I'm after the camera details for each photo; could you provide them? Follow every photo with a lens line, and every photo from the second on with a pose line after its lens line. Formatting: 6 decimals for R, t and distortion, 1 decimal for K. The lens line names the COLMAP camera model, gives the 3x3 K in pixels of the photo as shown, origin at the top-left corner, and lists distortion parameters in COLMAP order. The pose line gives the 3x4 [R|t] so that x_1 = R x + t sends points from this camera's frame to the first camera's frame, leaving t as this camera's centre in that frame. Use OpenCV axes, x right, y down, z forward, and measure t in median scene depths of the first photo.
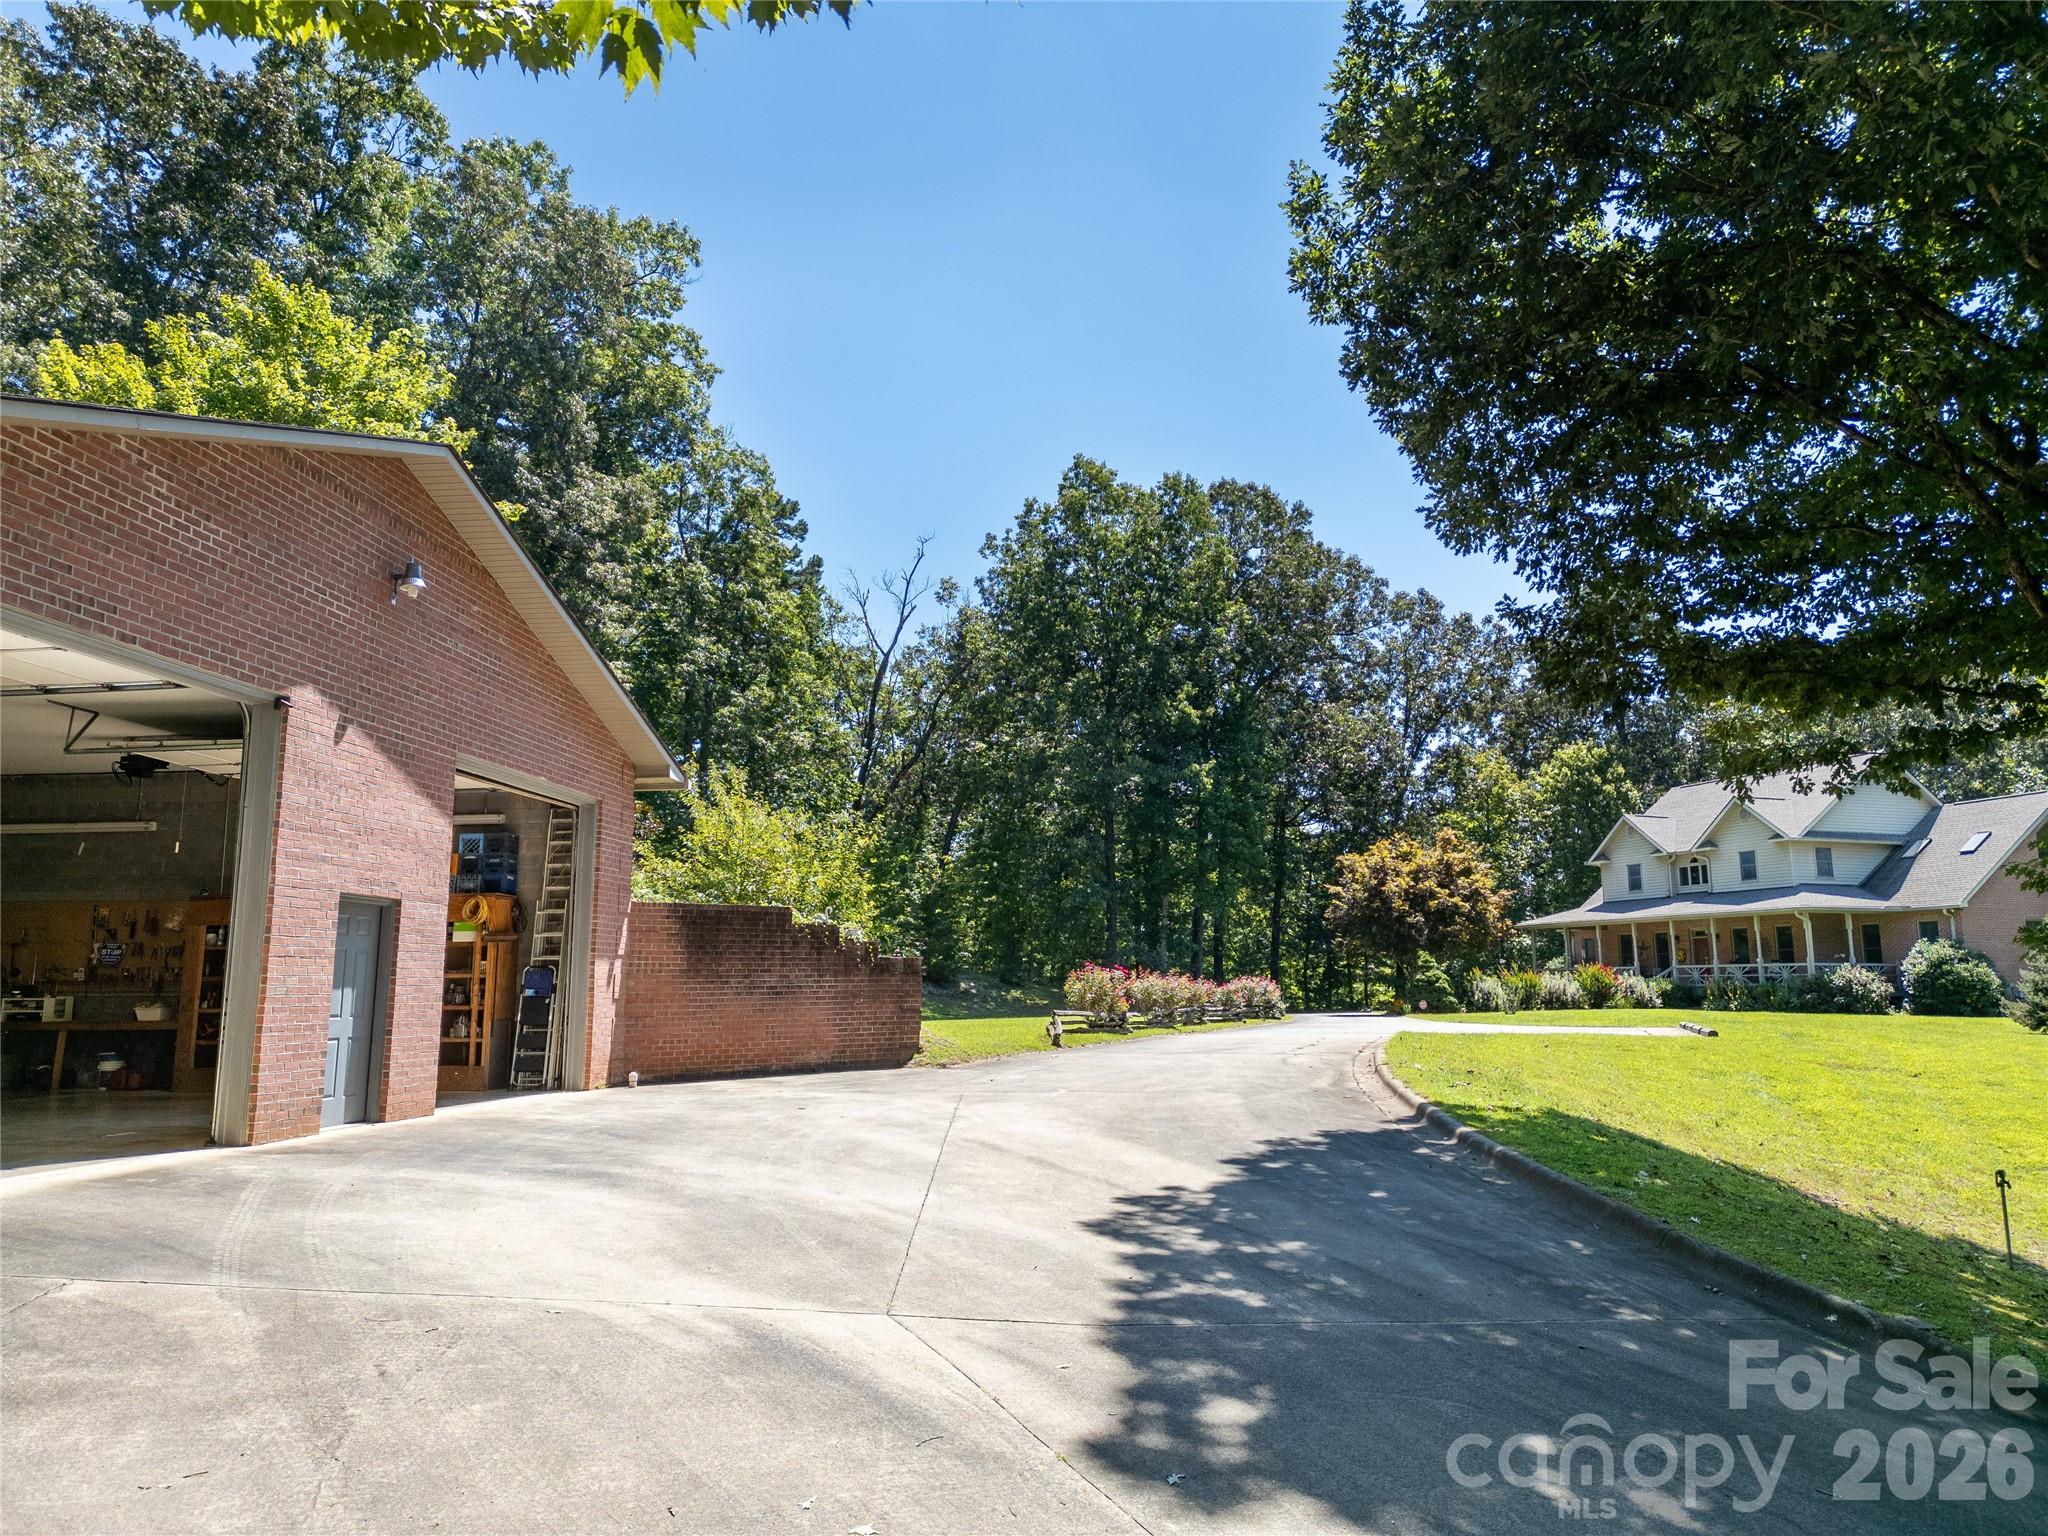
lens RADIAL K [[1462.9, 0, 1024.0], [0, 1462.9, 768.0], [0, 0, 1]] dist [0.042197, -0.038646]
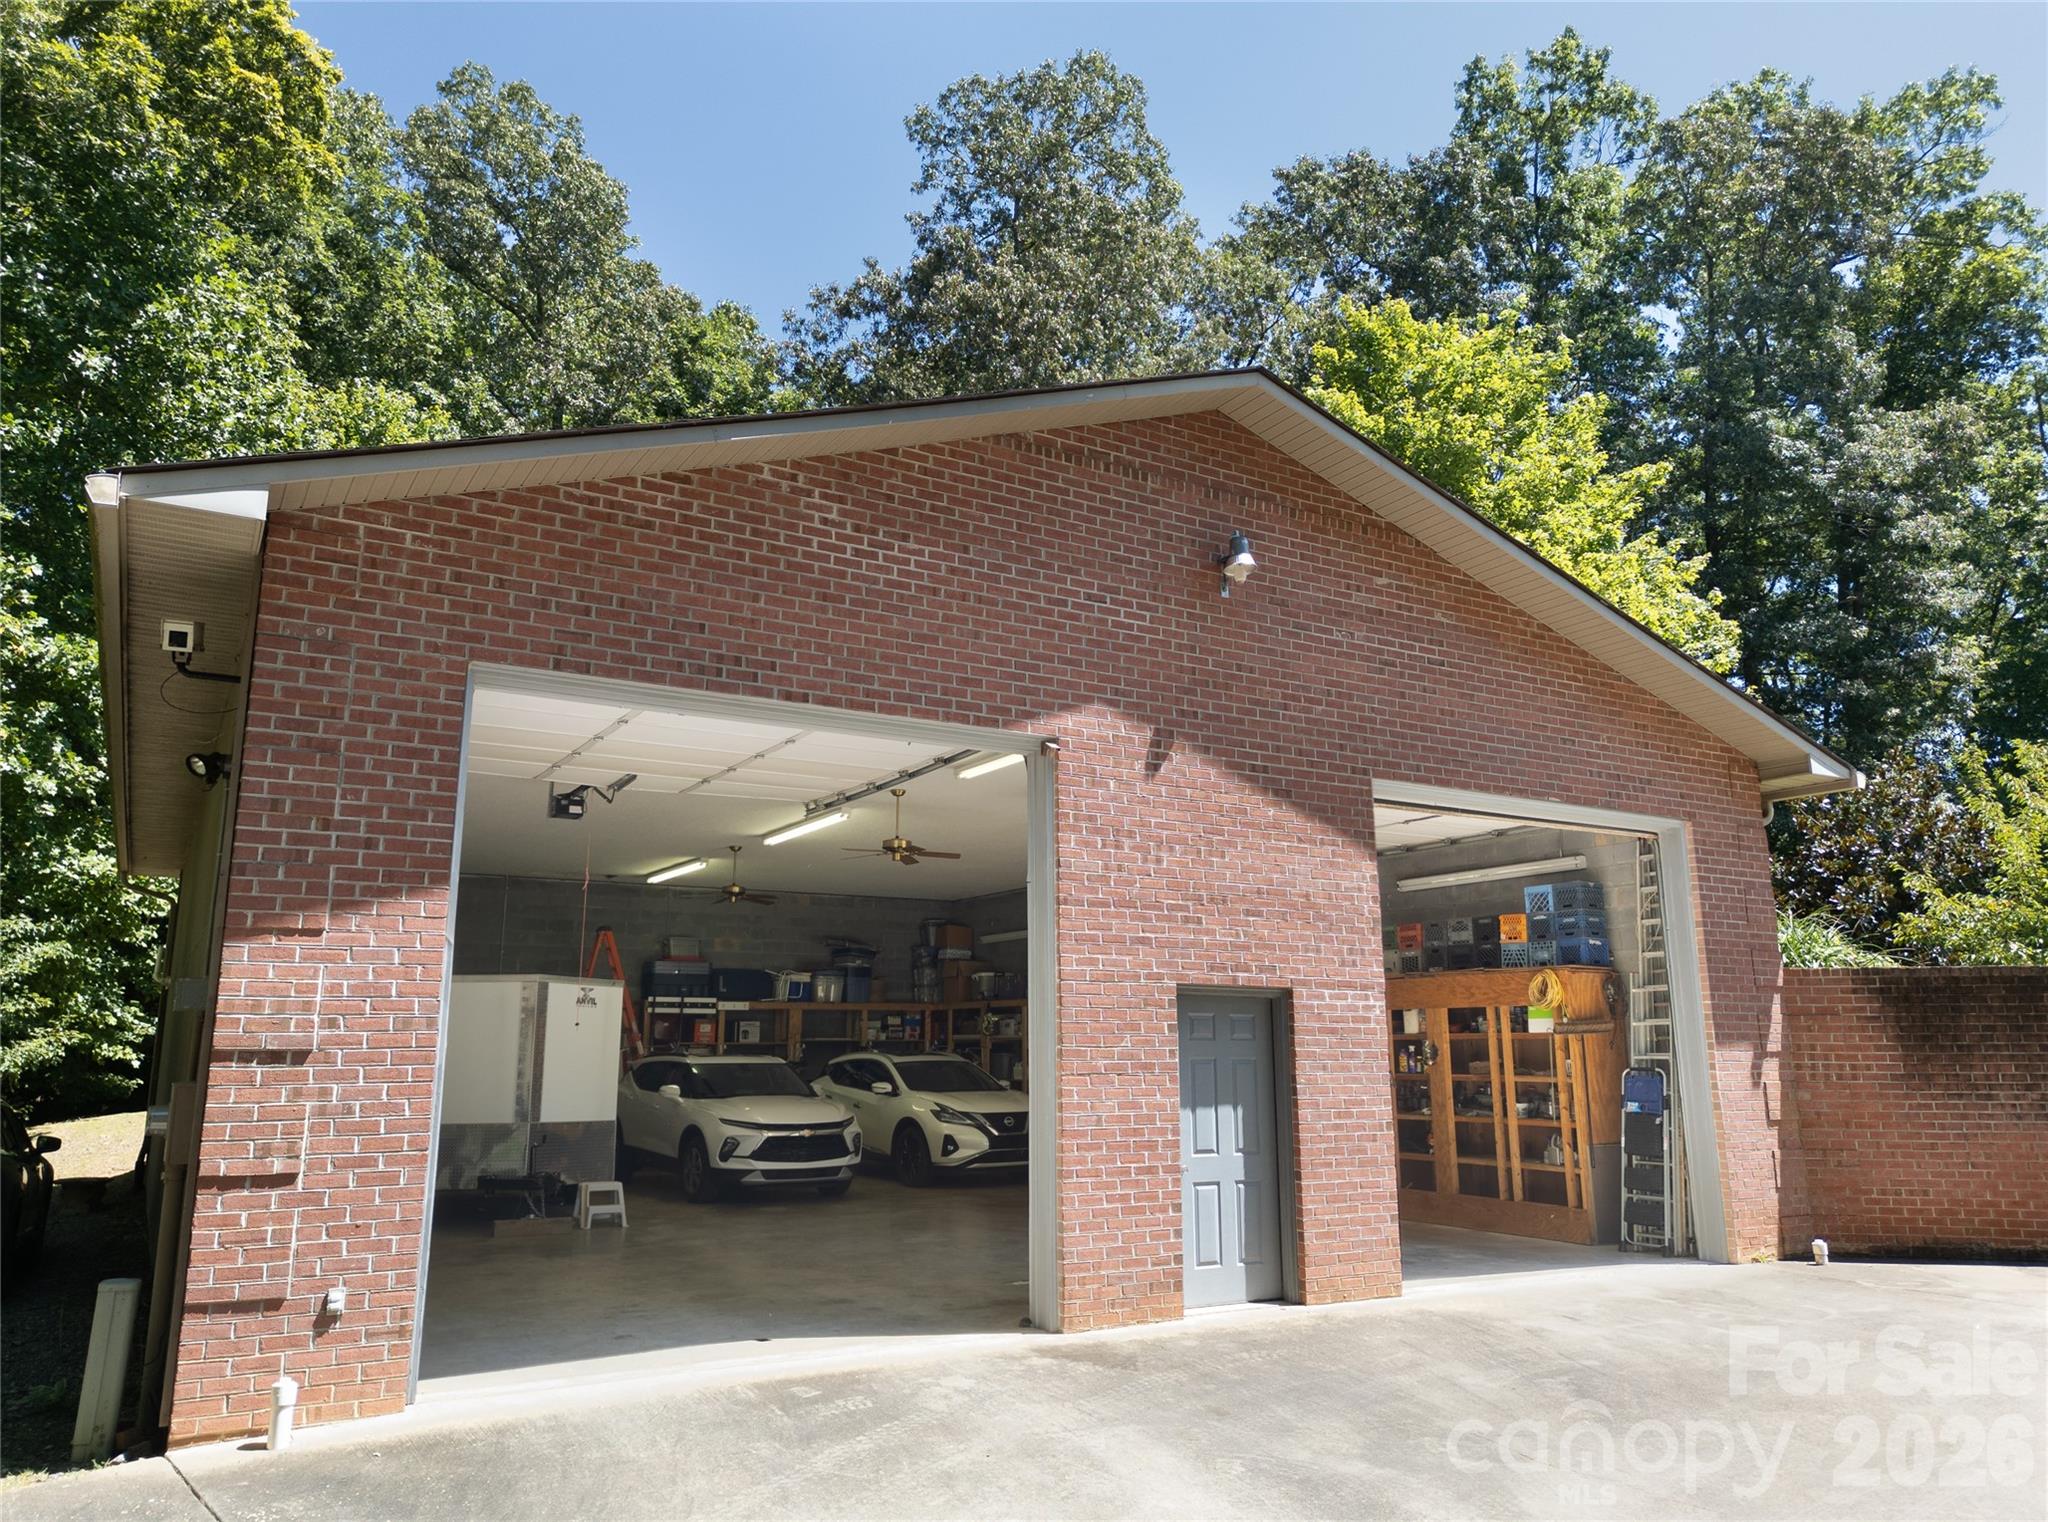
lens RADIAL K [[1447.5, 0, 1012.4], [0, 1447.5, 751.5], [0, 0, 1]] dist [0.079285, -0.068804]
pose [[0.599544, -0.158479, -0.784494, 0.059531], [0.119600, 0.986934, -0.107971, 0.026131], [0.791355, -0.029092, 0.610665, 0.341974]]
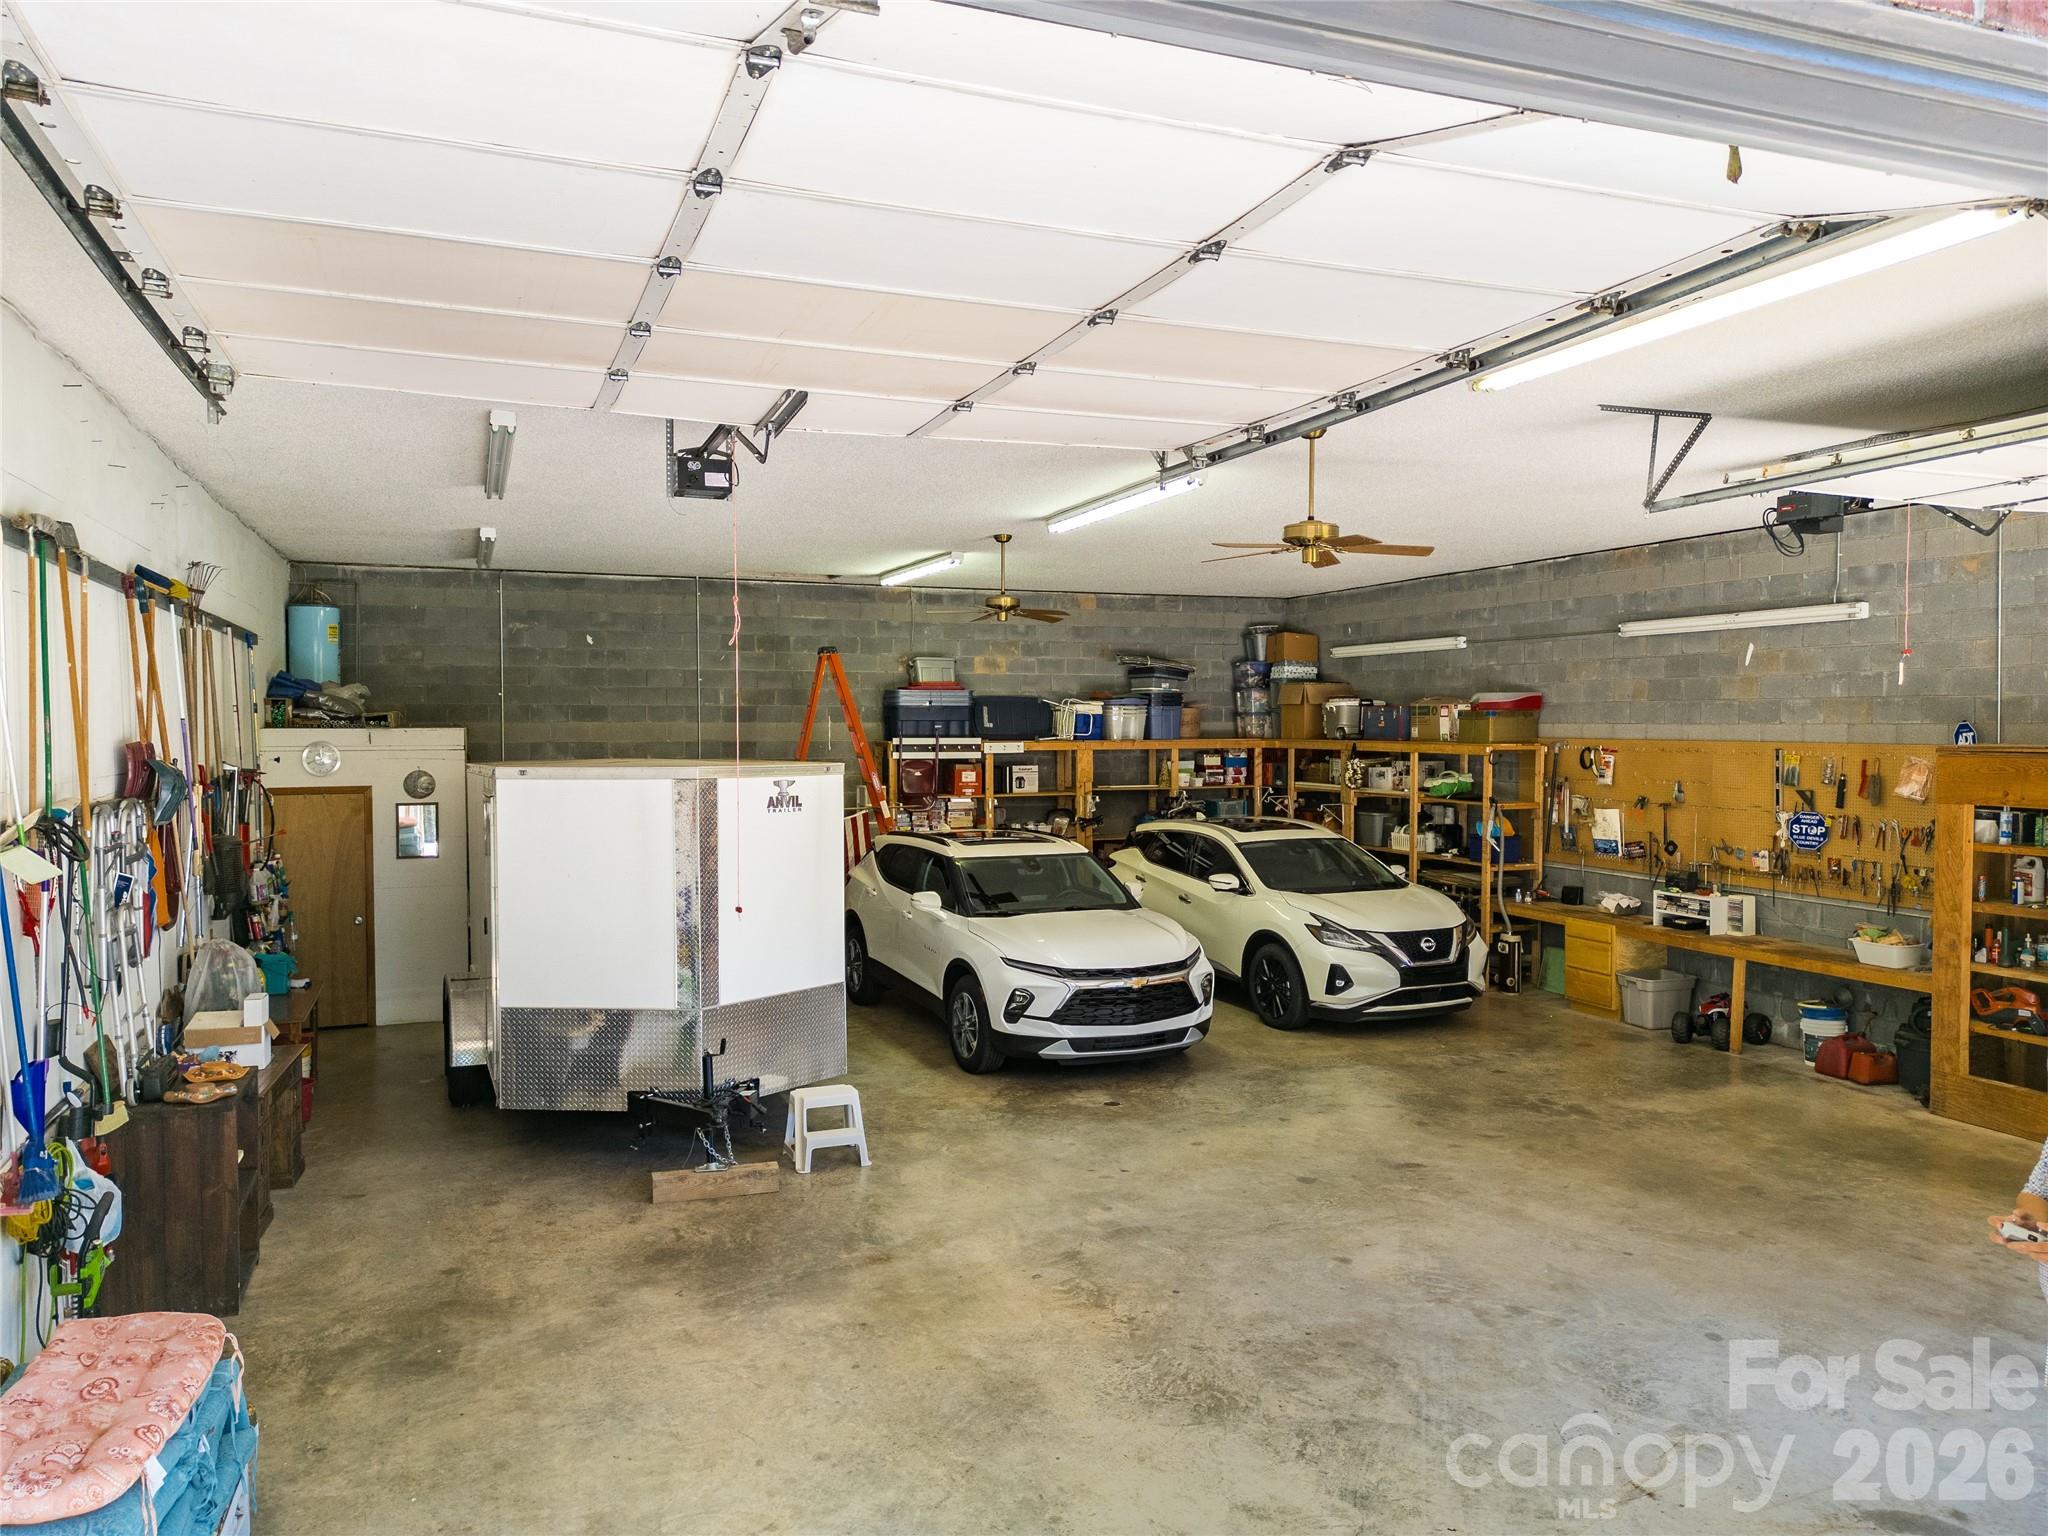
lens RADIAL K [[1429.2, 0, 1024.0], [0, 1429.2, 768.0], [0, 0, 1]] dist [0.045325, -0.027683]
pose [[0.464952, 0.032015, -0.884757, -0.267988], [0.136152, 0.984872, 0.107187, -0.004462], [0.874804, -0.170299, 0.453560, 0.496222]]
